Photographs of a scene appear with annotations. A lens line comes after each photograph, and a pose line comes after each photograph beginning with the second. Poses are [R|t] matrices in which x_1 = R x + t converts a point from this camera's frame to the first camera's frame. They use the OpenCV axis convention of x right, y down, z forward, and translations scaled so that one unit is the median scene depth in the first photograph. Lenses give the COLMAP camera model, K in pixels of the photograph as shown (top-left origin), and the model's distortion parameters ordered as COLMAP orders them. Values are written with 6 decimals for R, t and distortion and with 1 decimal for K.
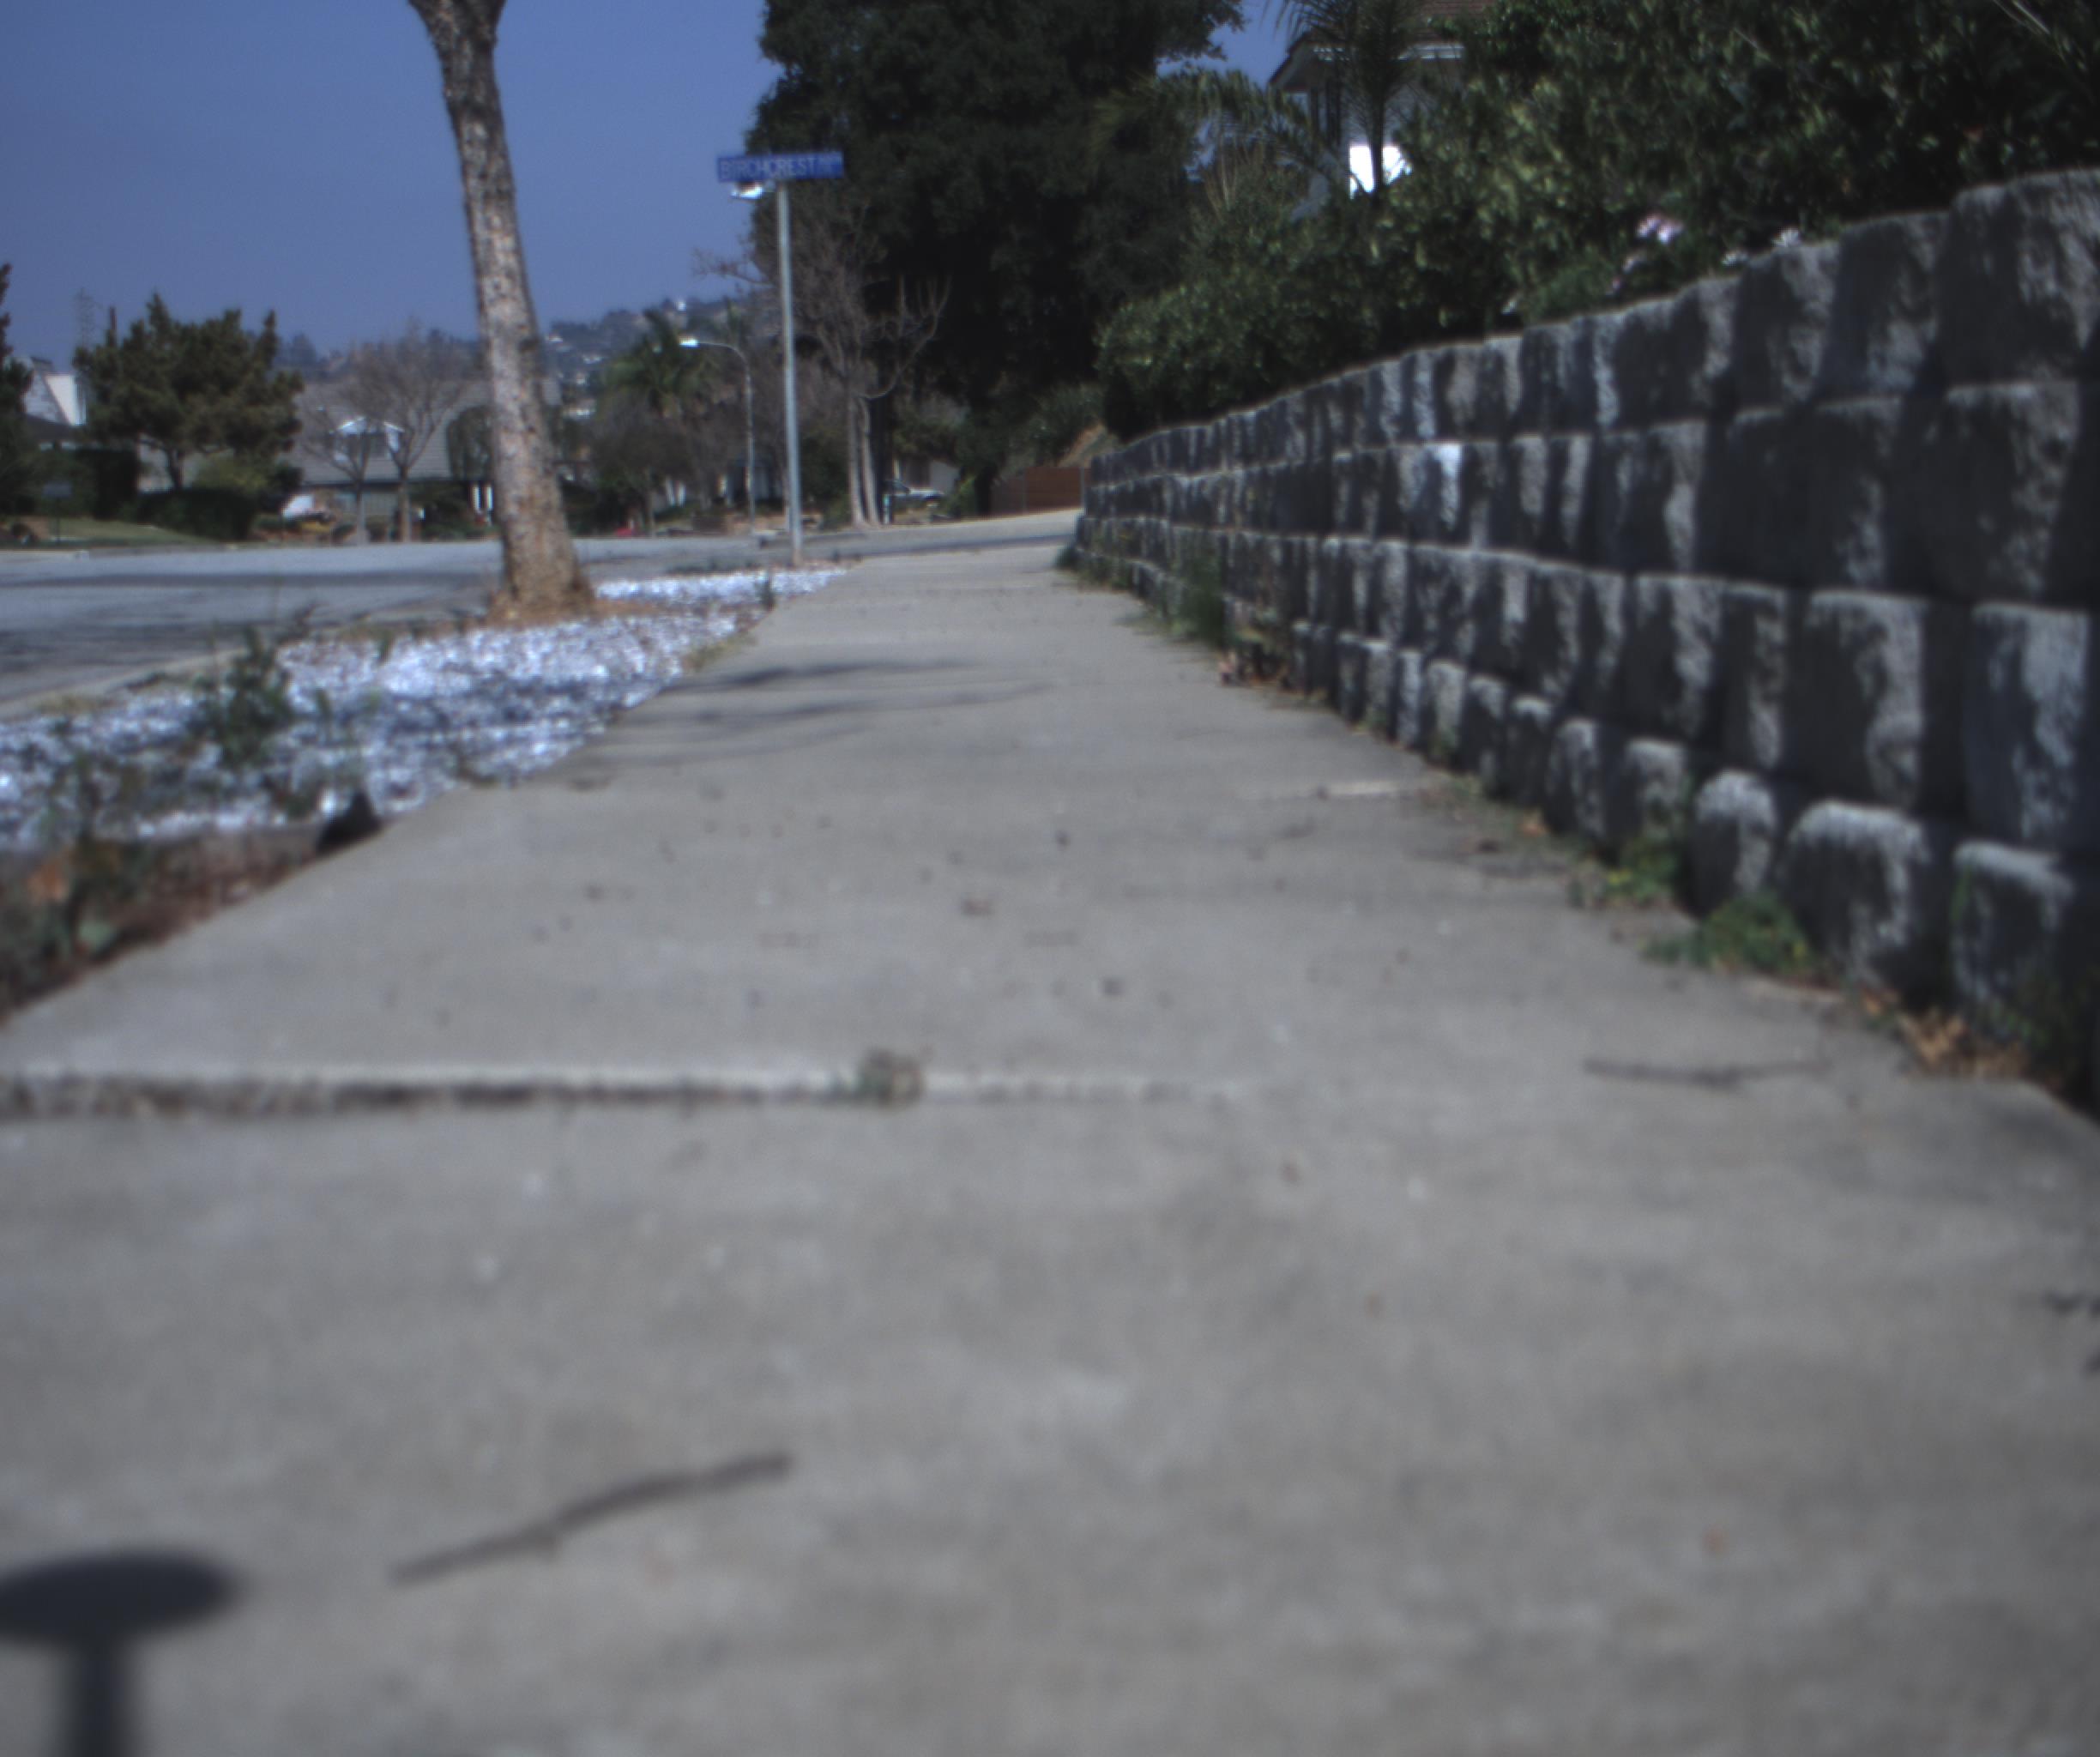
lens RADIAL K [[3914.4, 0, 1050.0], [0, 3914.4, 878.5], [0, 0, 1]] dist [-0.185766, 0.882160]
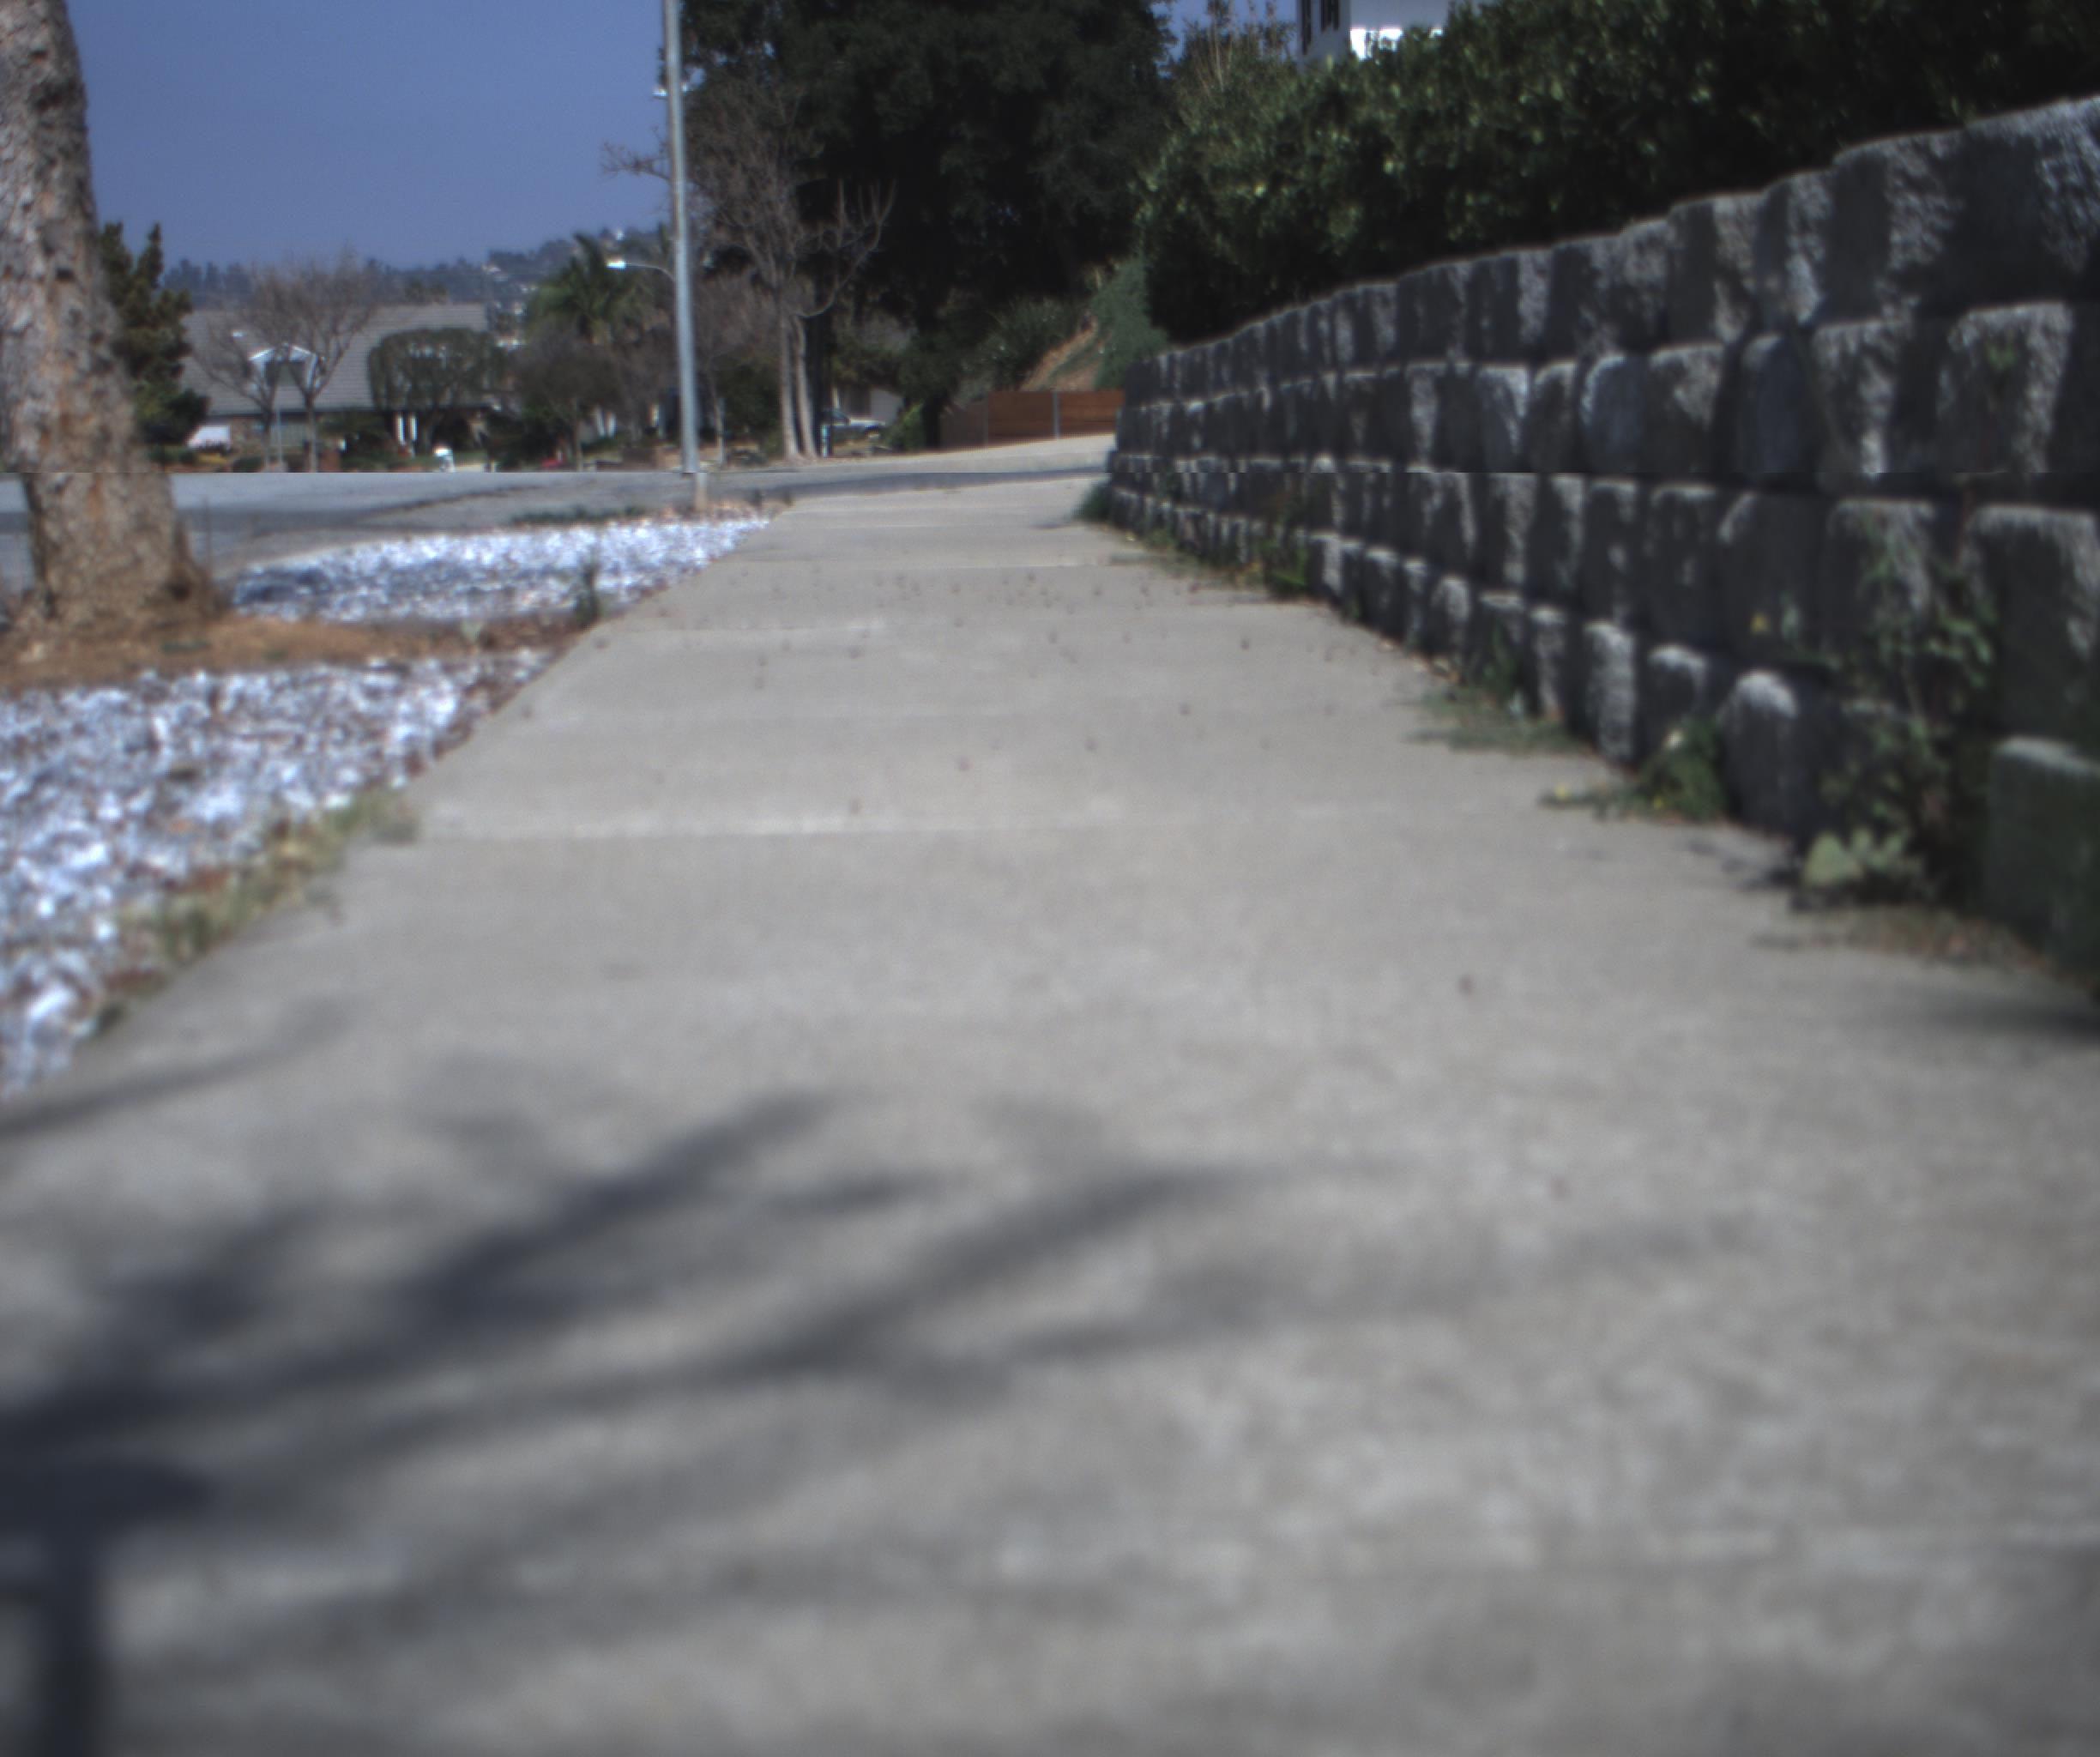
lens RADIAL K [[3914.4, 0, 1050.0], [0, 3914.4, 878.5], [0, 0, 1]] dist [-0.185766, 0.882160]
pose [[0.999882, -0.000695, 0.015343, -0.003459], [0.000426, 0.999847, 0.017503, -0.008679], [-0.015353, -0.017494, 0.999729, 0.091397]]
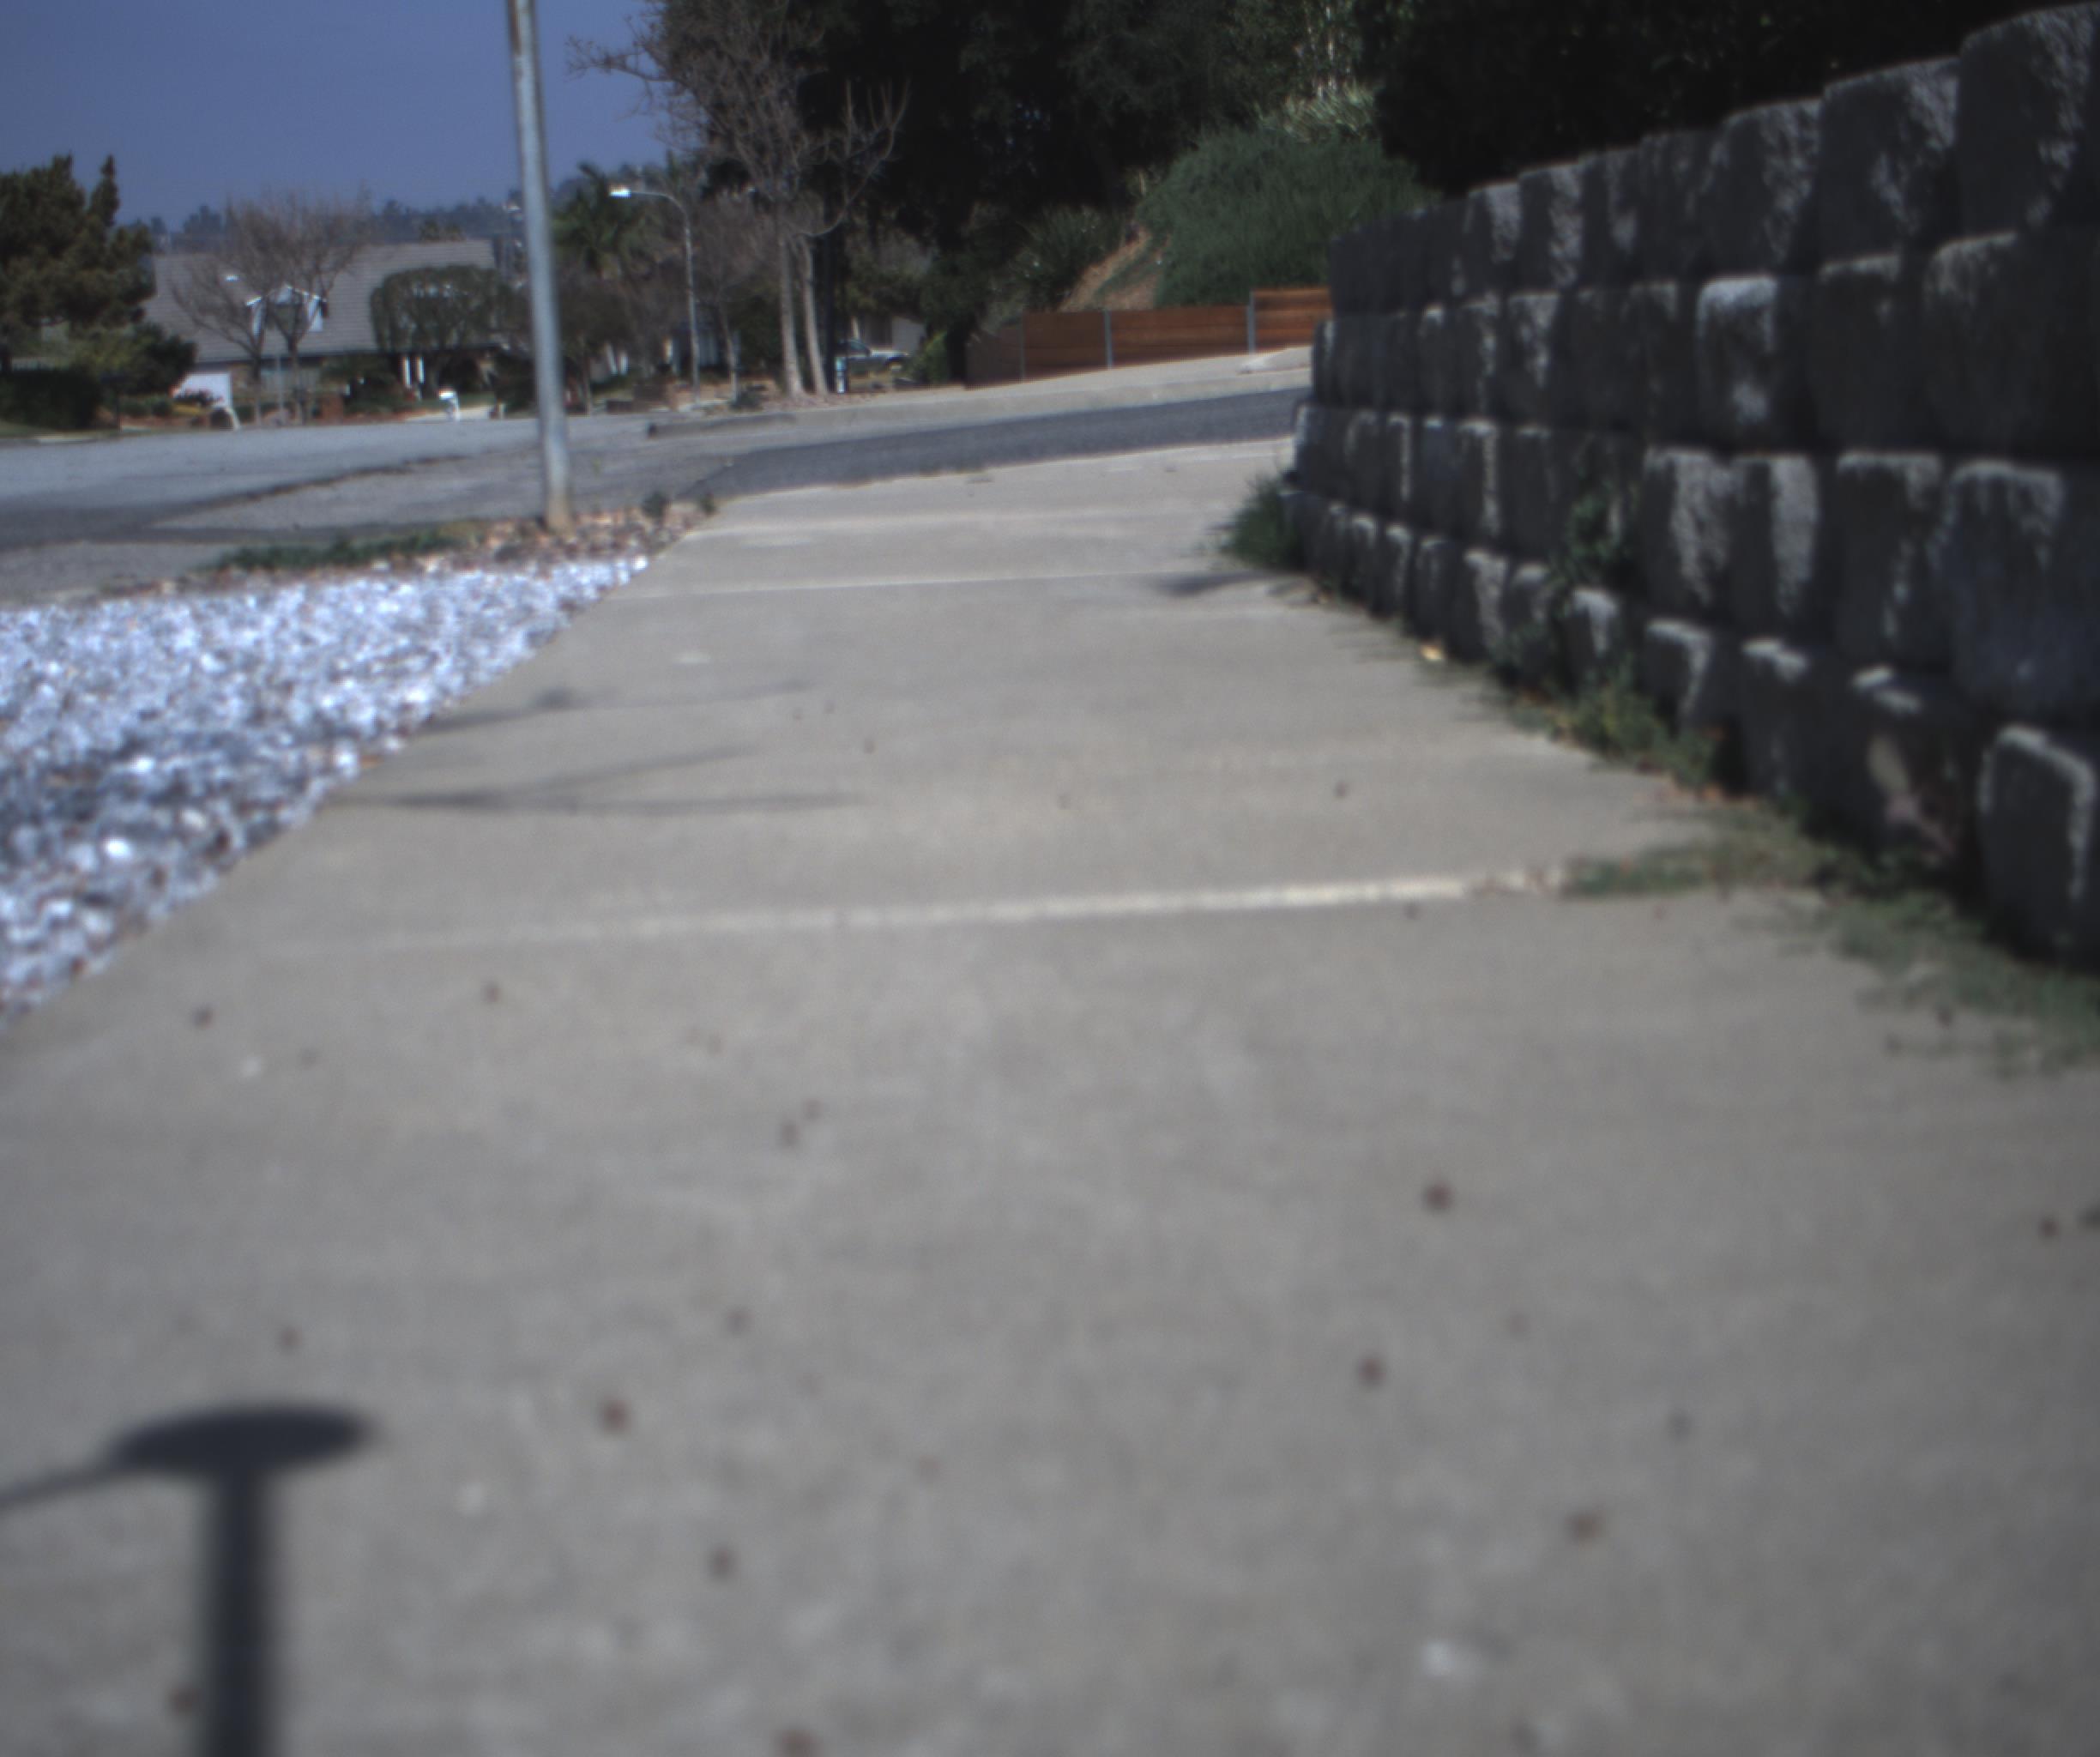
lens RADIAL K [[3914.4, 0, 1050.0], [0, 3914.4, 878.5], [0, 0, 1]] dist [-0.185766, 0.882160]
pose [[0.999698, -0.023890, 0.005724, -0.004762], [0.023669, 0.999071, 0.036020, -0.017627], [-0.006579, -0.035874, 0.999335, 0.180707]]
